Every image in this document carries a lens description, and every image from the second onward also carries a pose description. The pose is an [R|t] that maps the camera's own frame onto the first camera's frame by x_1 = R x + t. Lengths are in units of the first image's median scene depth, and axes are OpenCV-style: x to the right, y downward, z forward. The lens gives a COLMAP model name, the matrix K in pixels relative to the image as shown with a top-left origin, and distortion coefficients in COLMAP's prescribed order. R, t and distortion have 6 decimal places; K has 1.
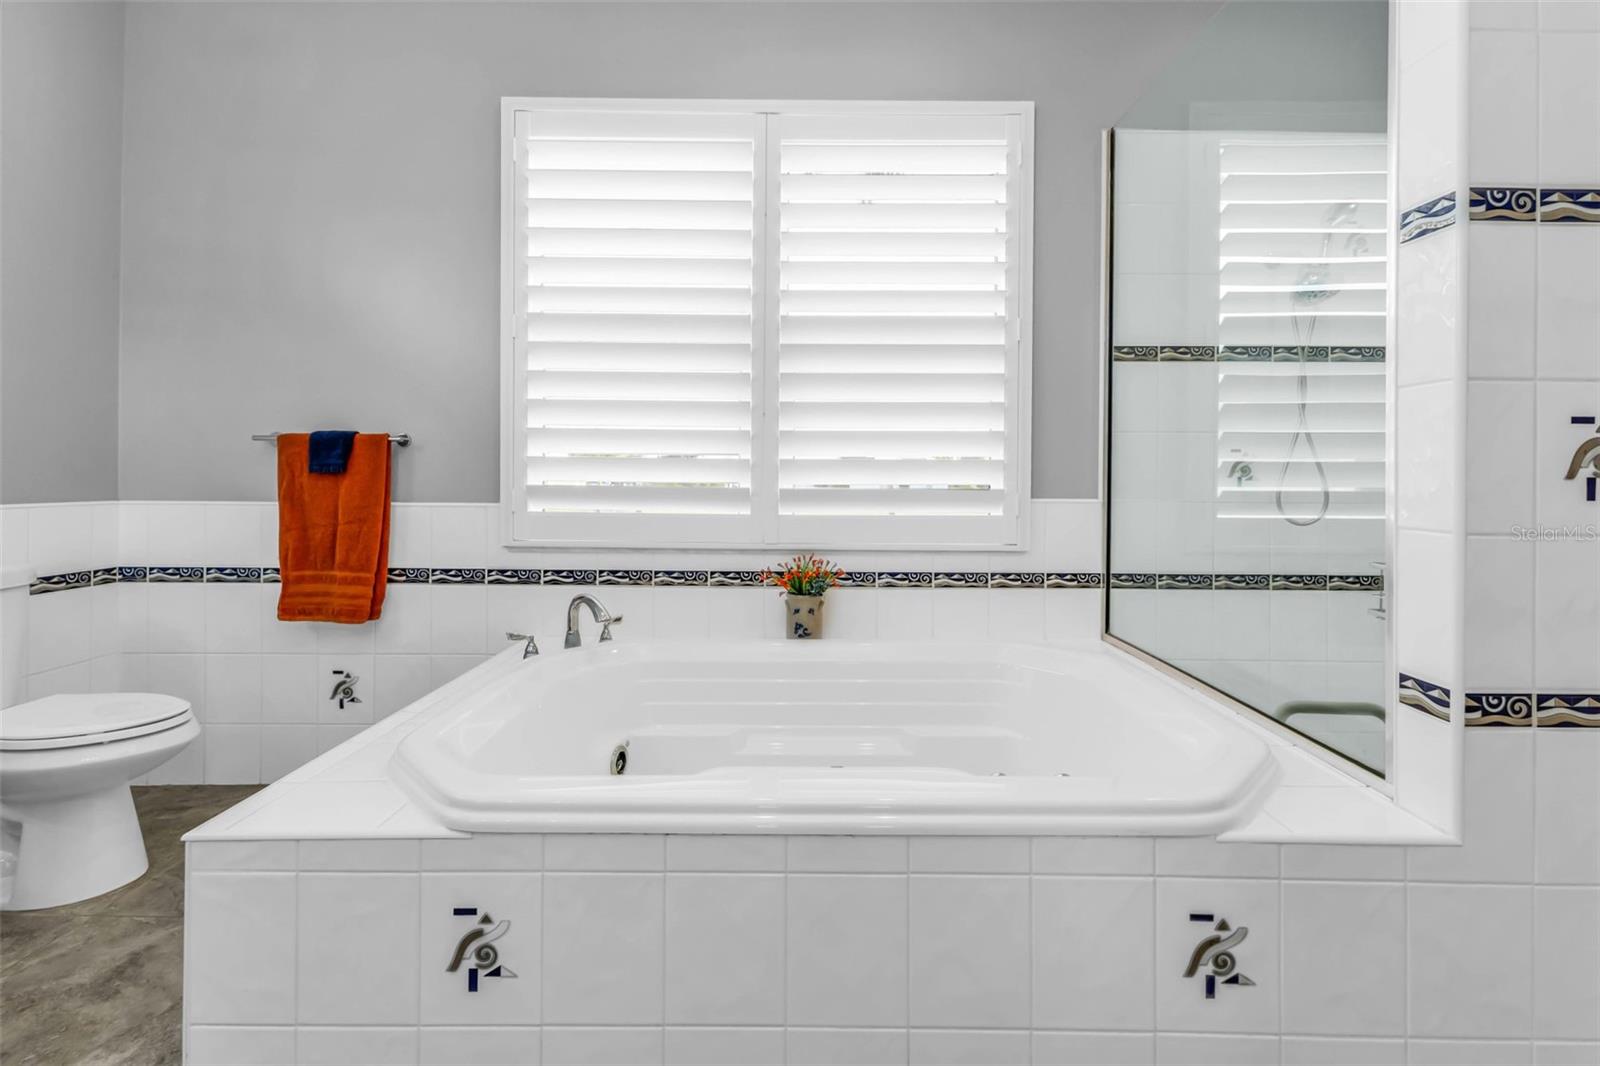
lens RADIAL K [[712.3, 0, 808.8], [0, 712.3, 473.7], [0, 0, 1]] dist [-0.000524, -0.000145]
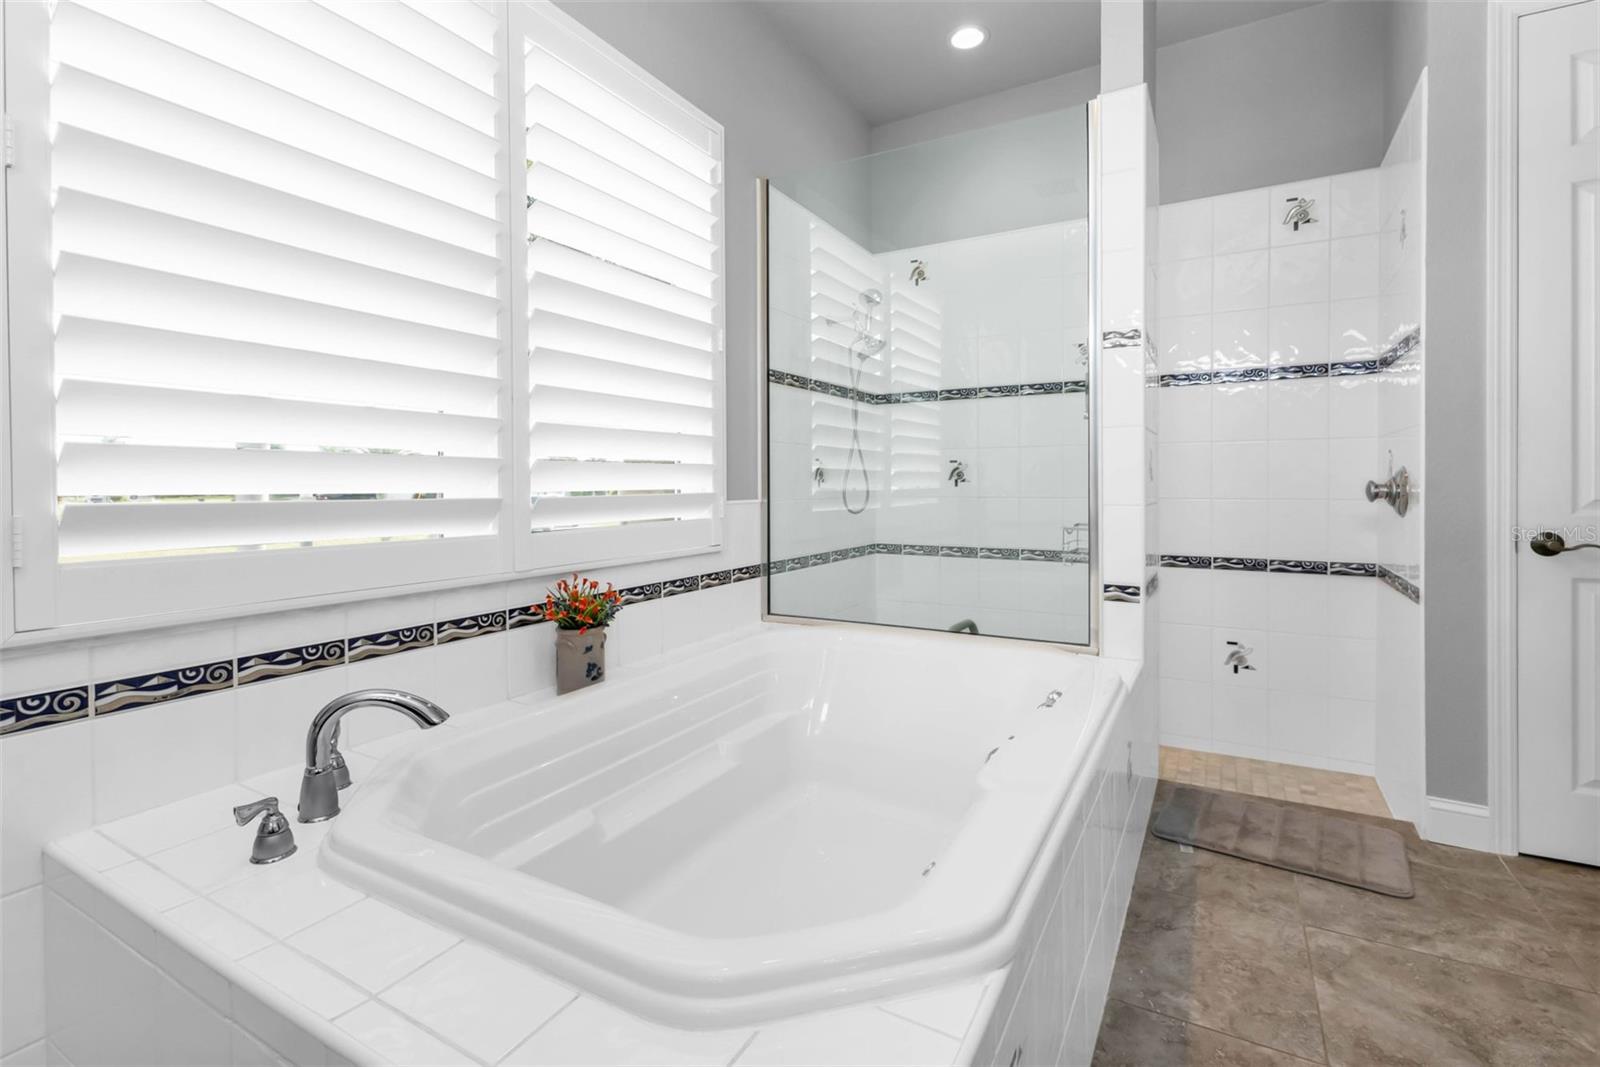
lens RADIAL K [[712.3, 0, 808.8], [0, 712.3, 474.2], [0, 0, 1]] dist [-0.000524, -0.000145]
pose [[0.486133, 0.003548, 0.873878, -0.569614], [0.001033, 0.999989, -0.004635, 0.000225], [-0.873884, 0.003156, 0.486124, 0.376149]]
